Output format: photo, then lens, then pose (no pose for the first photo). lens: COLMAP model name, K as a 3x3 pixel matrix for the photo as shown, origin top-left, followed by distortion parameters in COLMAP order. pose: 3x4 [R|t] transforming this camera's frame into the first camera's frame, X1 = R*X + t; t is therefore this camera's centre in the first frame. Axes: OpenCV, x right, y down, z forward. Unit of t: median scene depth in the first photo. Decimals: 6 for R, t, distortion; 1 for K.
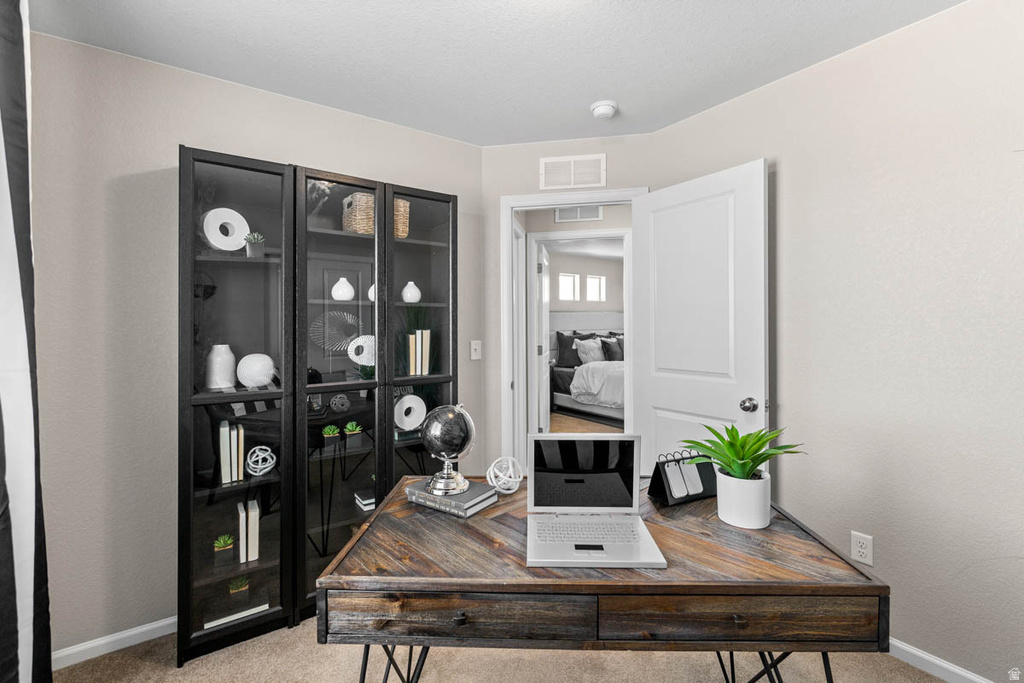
lens RADIAL K [[458.1, 0, 513.0], [0, 458.1, 335.7], [0, 0, 1]] dist [0.009140, -0.001816]
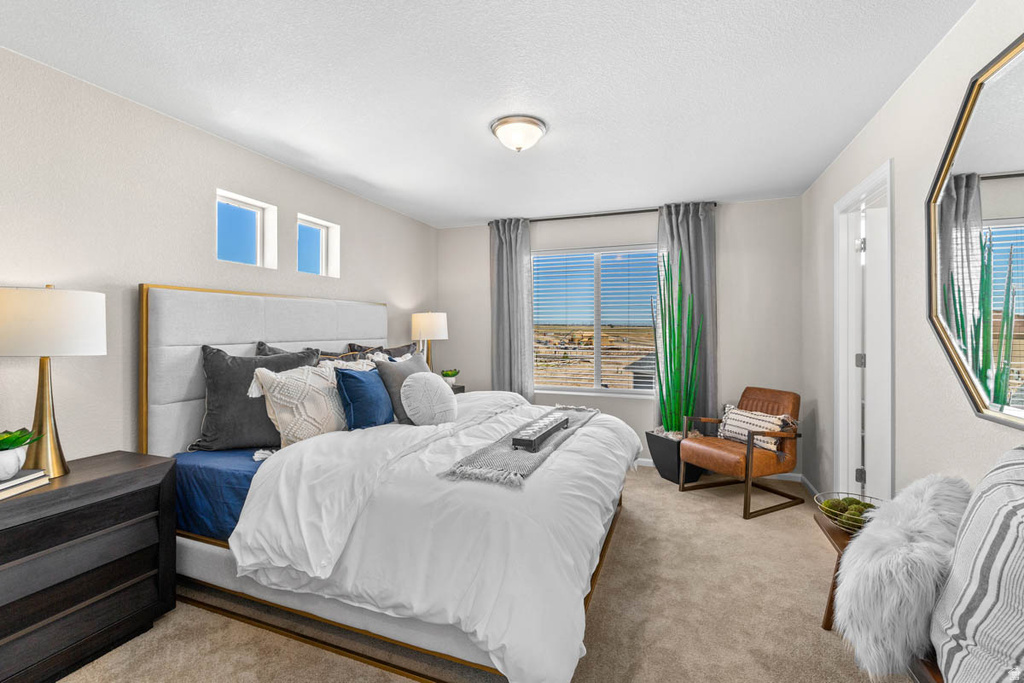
lens RADIAL K [[458.1, 0, 512.4], [0, 458.1, 332.3], [0, 0, 1]] dist [0.009140, -0.001816]
pose [[0.825414, 0.007516, 0.564478, 0.097662], [-0.000436, 0.999920, -0.012677, -0.016431], [-0.564527, 0.010217, 0.825351, 0.598924]]
